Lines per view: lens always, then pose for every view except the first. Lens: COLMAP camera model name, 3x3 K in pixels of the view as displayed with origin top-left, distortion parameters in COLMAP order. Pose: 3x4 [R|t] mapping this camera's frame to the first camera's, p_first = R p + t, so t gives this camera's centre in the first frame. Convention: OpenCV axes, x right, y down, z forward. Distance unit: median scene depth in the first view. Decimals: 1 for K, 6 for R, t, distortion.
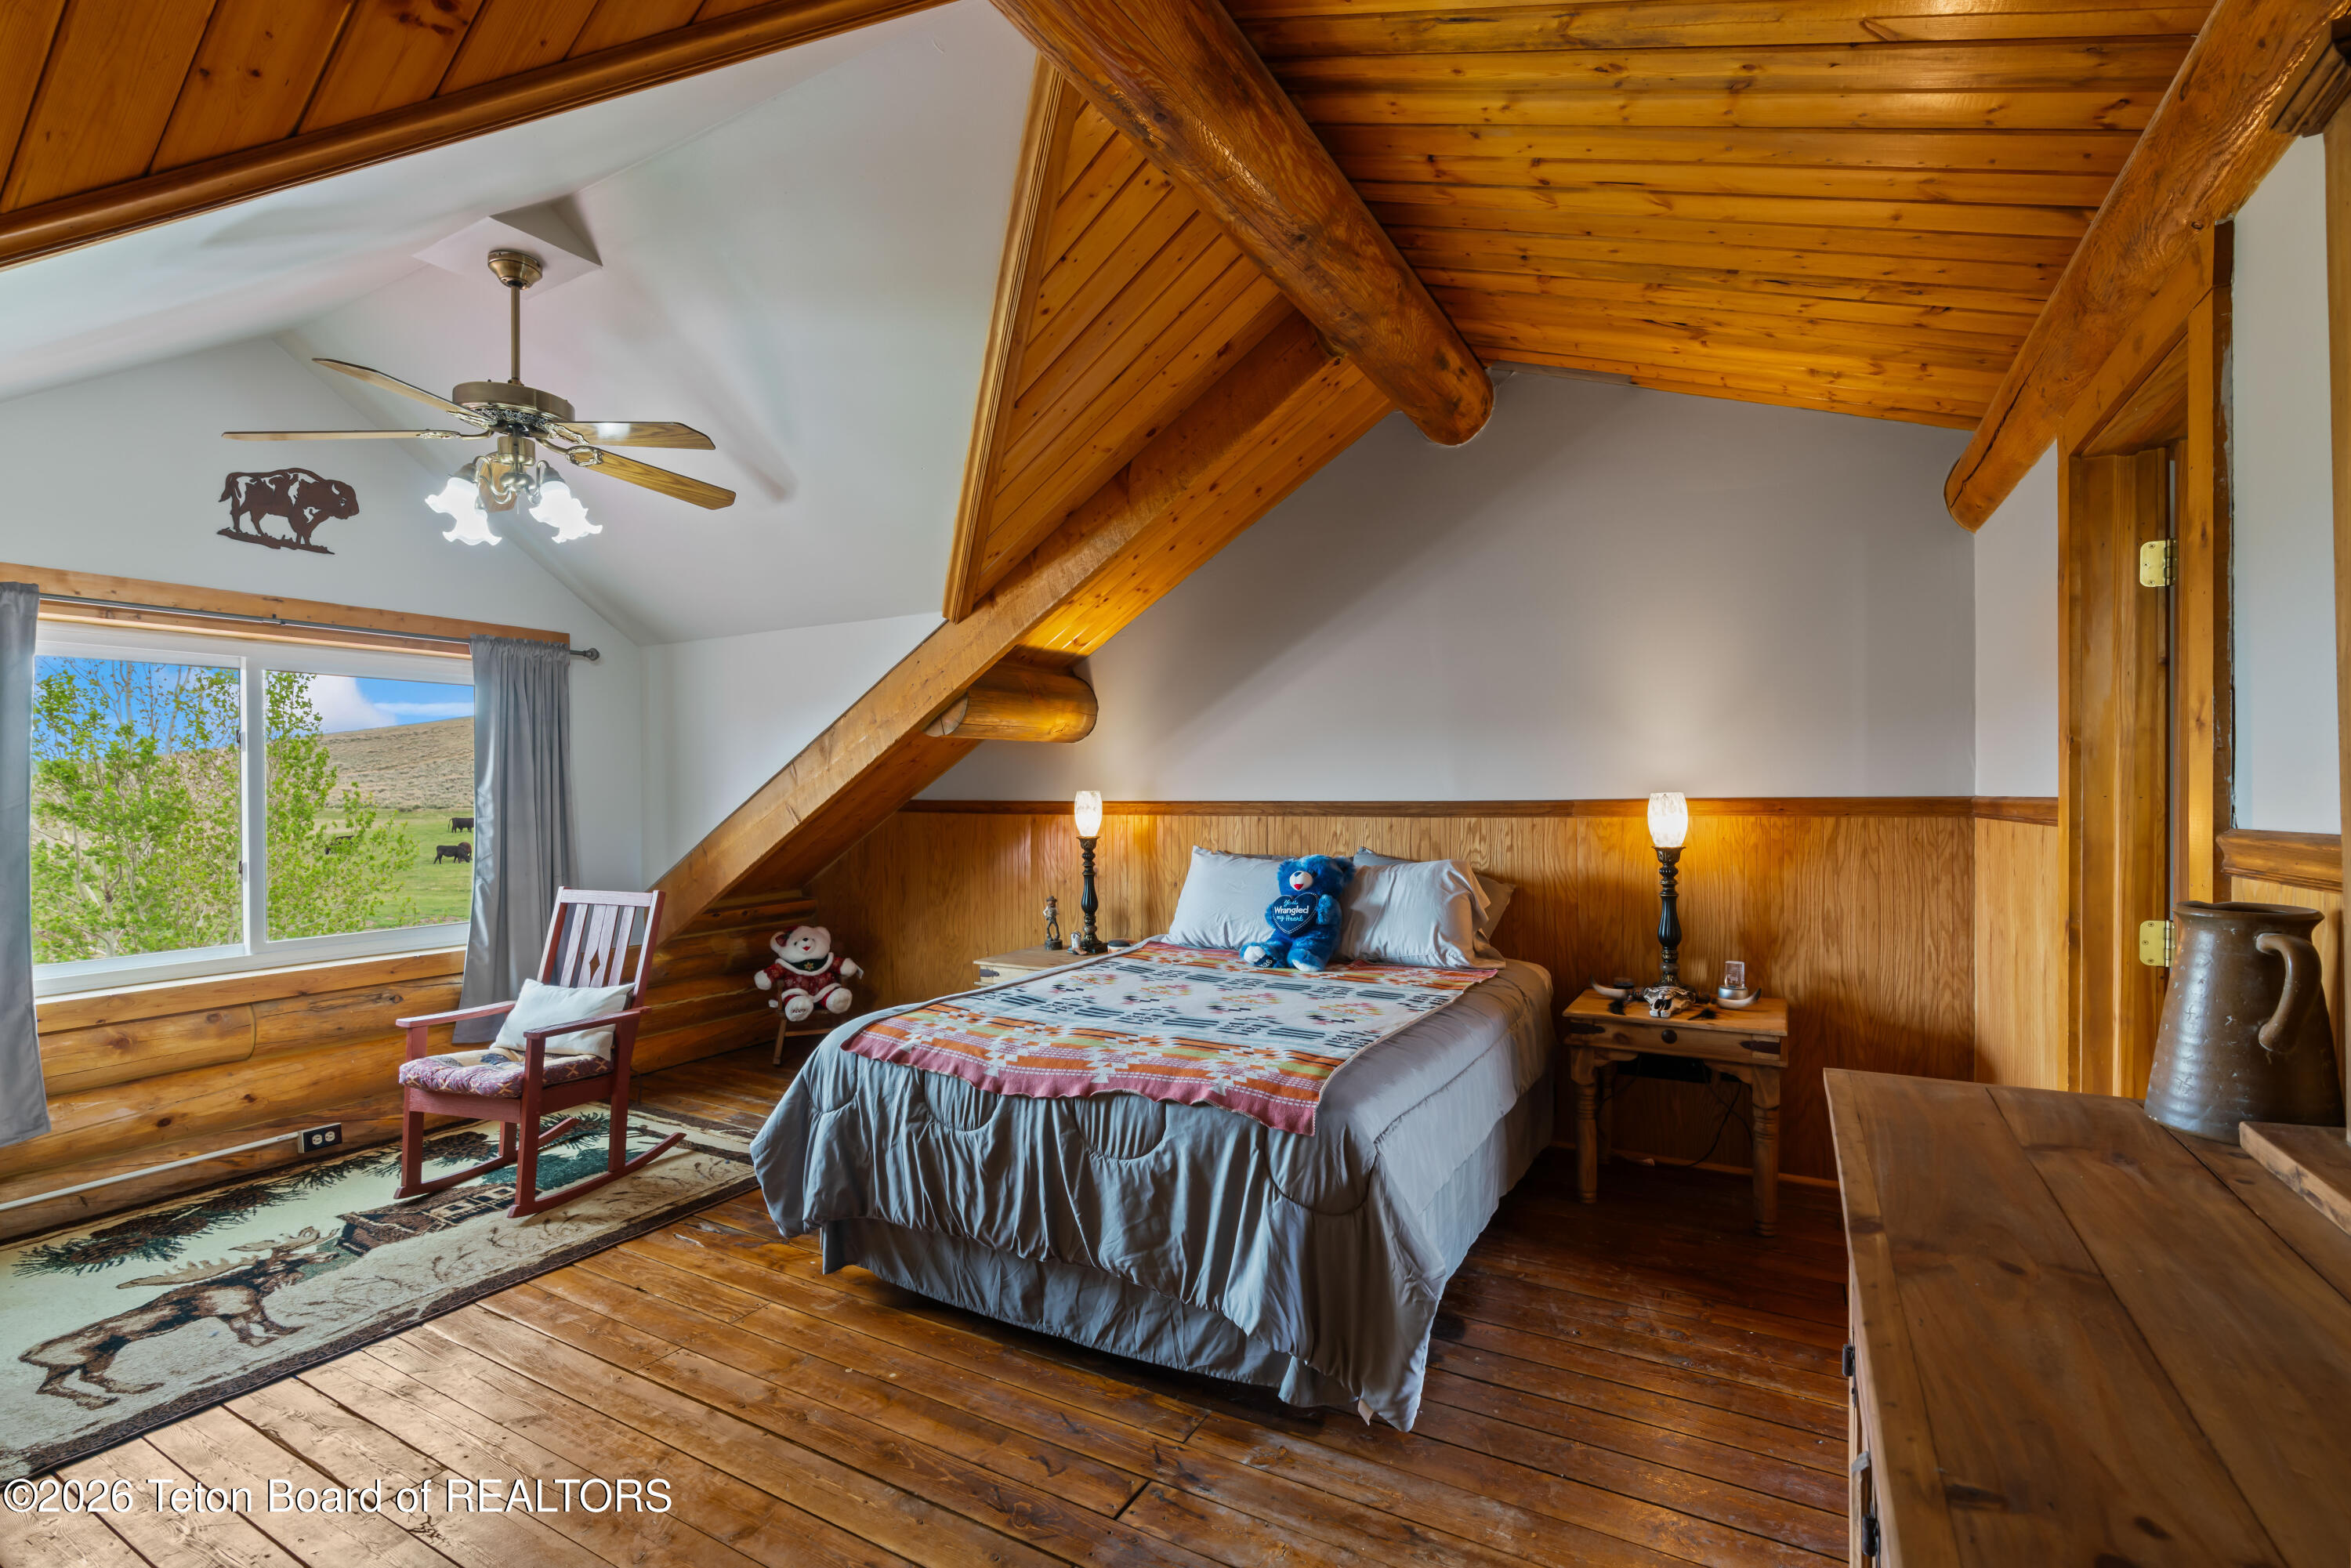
lens RADIAL K [[1063.3, 0, 1179.6], [0, 1063.3, 790.6], [0, 0, 1]] dist [-0.016559, 0.007966]
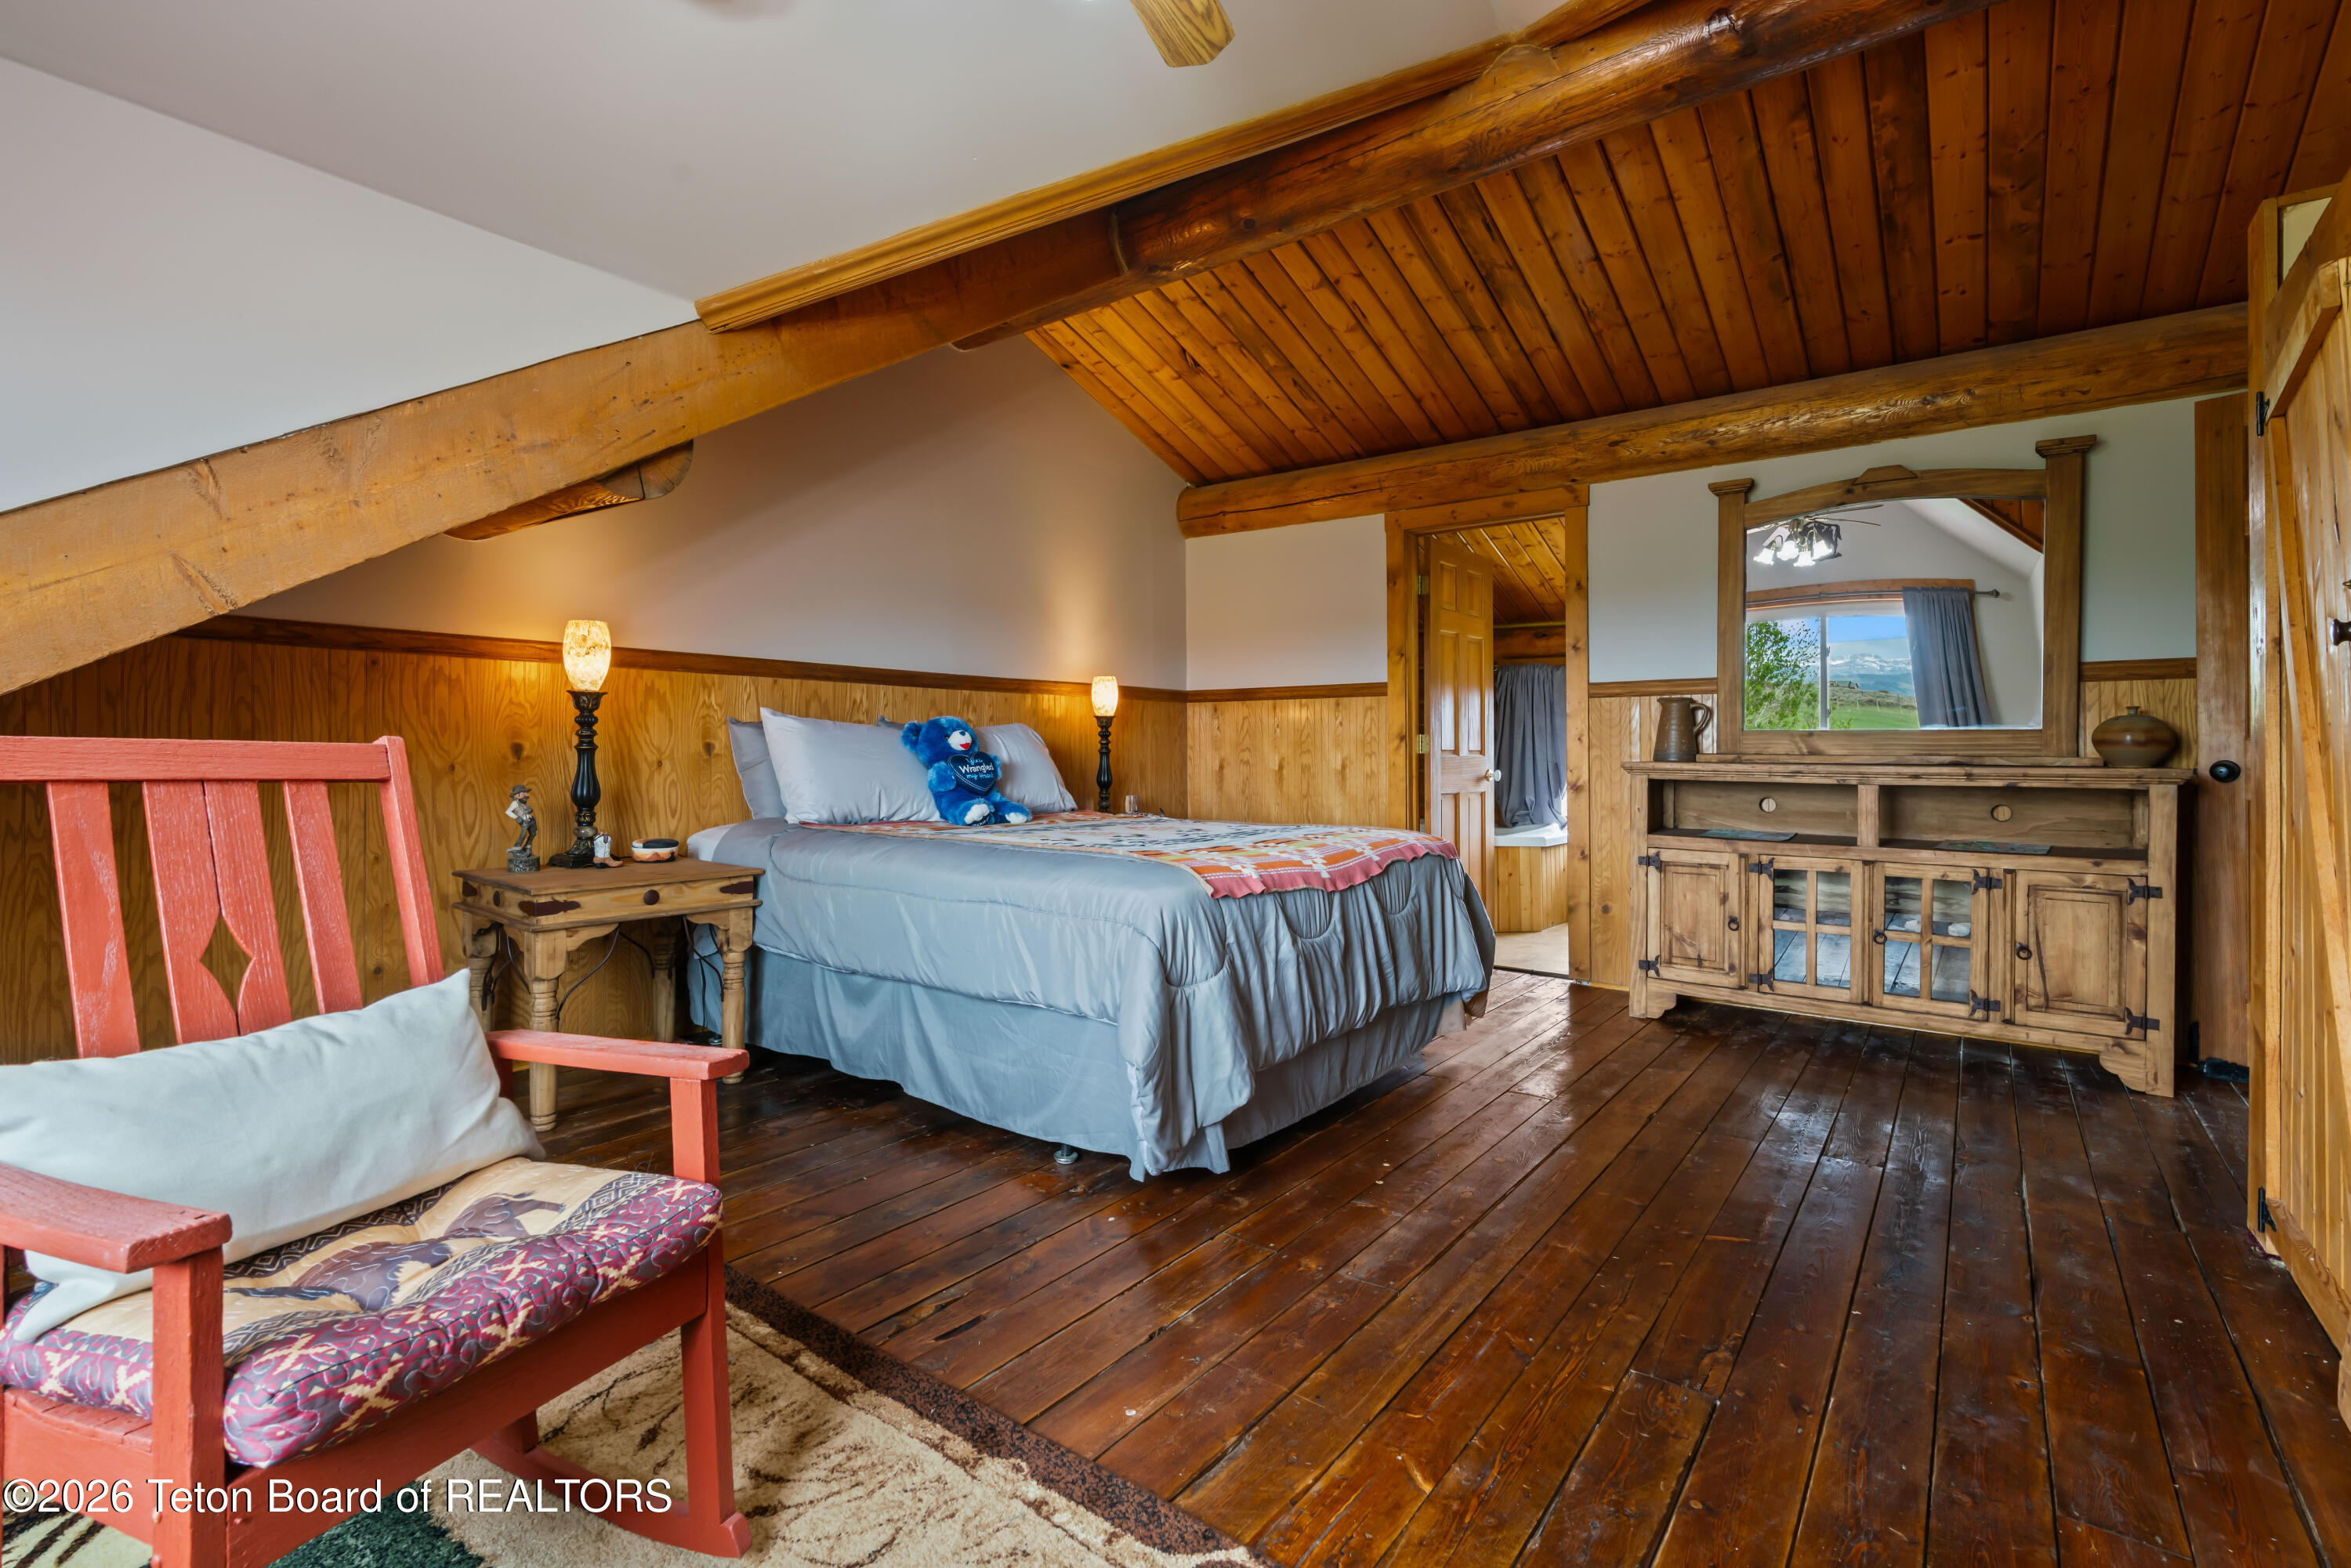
lens RADIAL K [[1063.3, 0, 1175.3], [0, 1063.3, 773.8], [0, 0, 1]] dist [-0.016559, 0.007966]
pose [[0.133249, -0.013092, 0.990996, -0.895840], [-0.006988, 0.999875, 0.014149, 0.108256], [-0.991058, -0.008810, 0.133141, 0.726323]]
